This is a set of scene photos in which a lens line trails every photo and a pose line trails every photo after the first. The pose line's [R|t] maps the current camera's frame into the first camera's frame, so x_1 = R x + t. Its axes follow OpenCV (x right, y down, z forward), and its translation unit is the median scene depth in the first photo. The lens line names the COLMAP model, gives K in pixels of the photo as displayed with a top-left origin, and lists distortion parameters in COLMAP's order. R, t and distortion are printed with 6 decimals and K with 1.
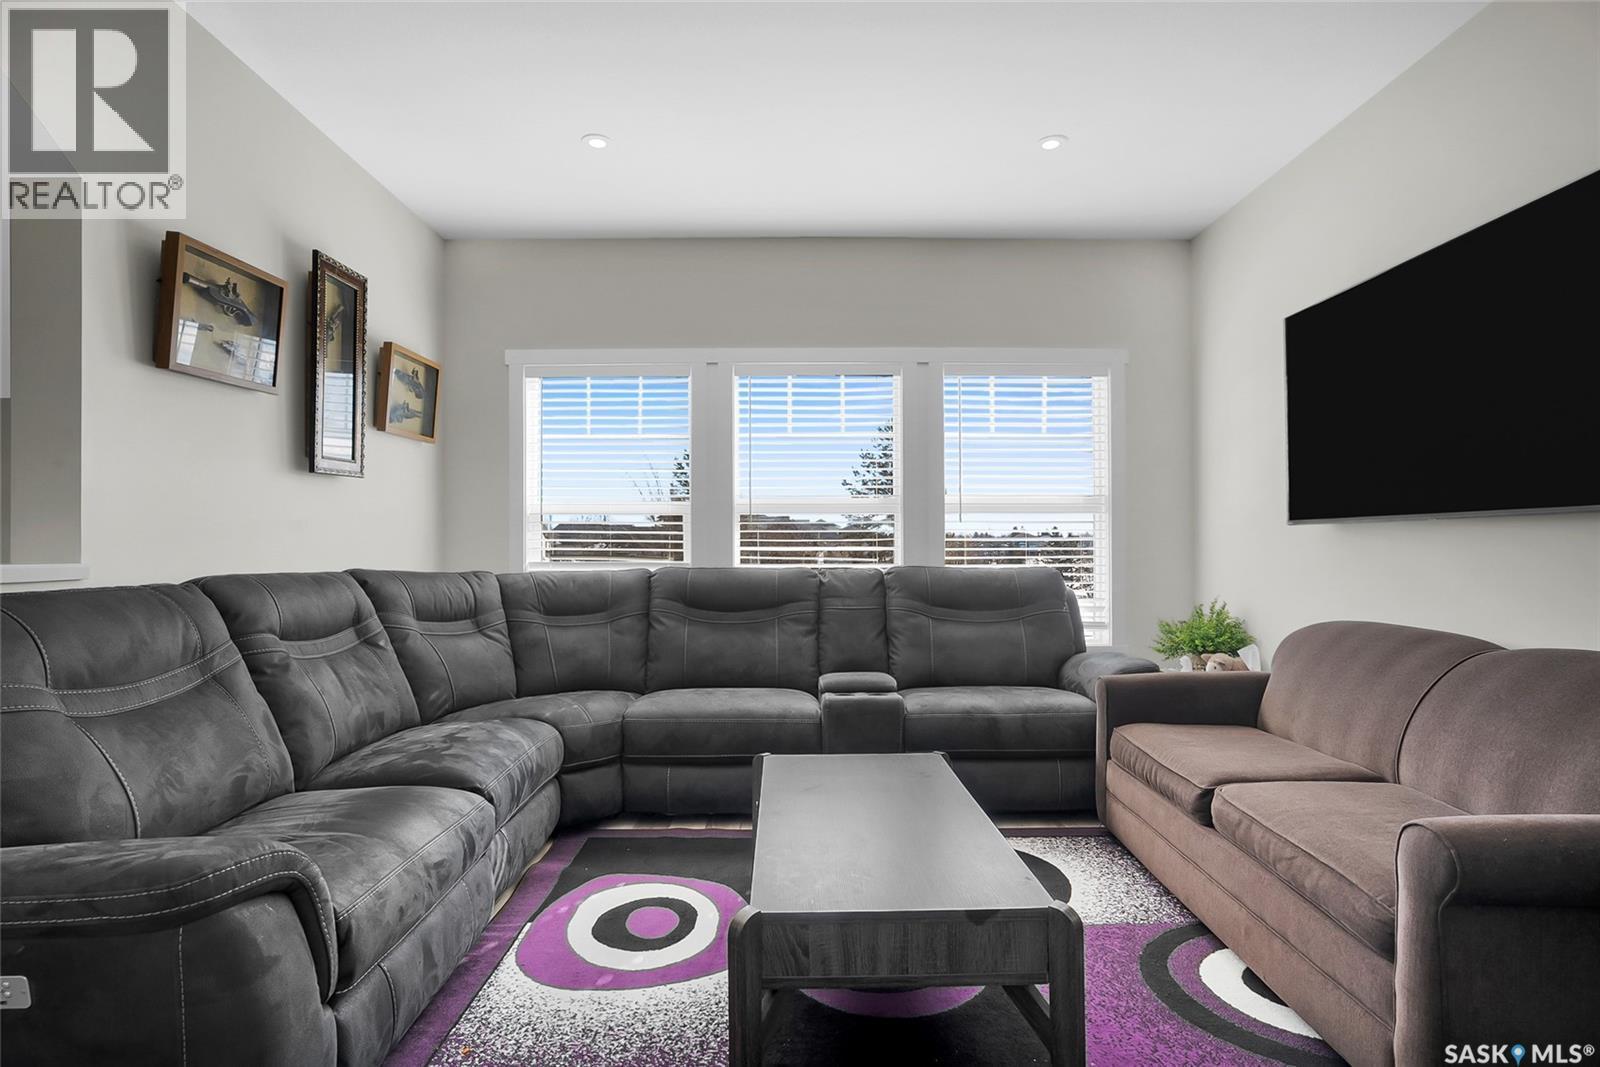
lens RADIAL K [[797.8, 0, 803.4], [0, 797.8, 531.3], [0, 0, 1]] dist [-0.027451, 0.000906]
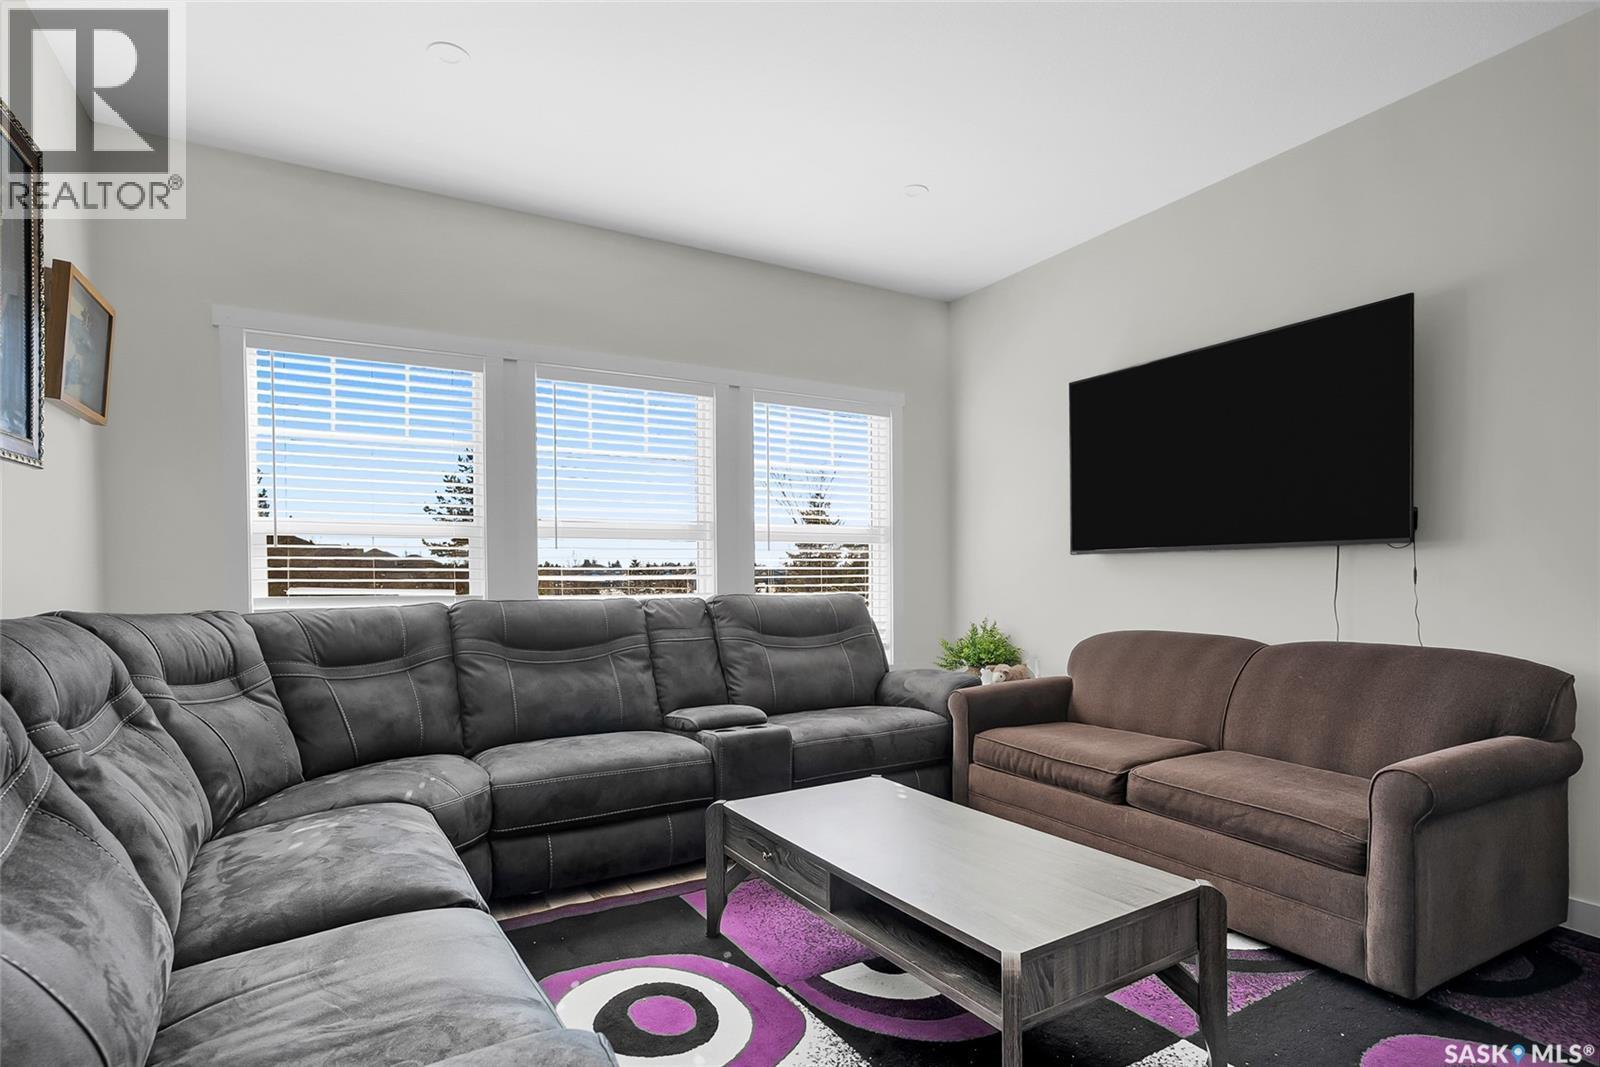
lens RADIAL K [[798.0, 0, 806.0], [0, 798.0, 564.6], [0, 0, 1]] dist [-0.052396, 0.030285]
pose [[0.865076, 0.001618, 0.501638, -0.307137], [-0.005054, 0.999972, 0.005490, 0.001280], [-0.501615, -0.007285, 0.865060, 0.119444]]
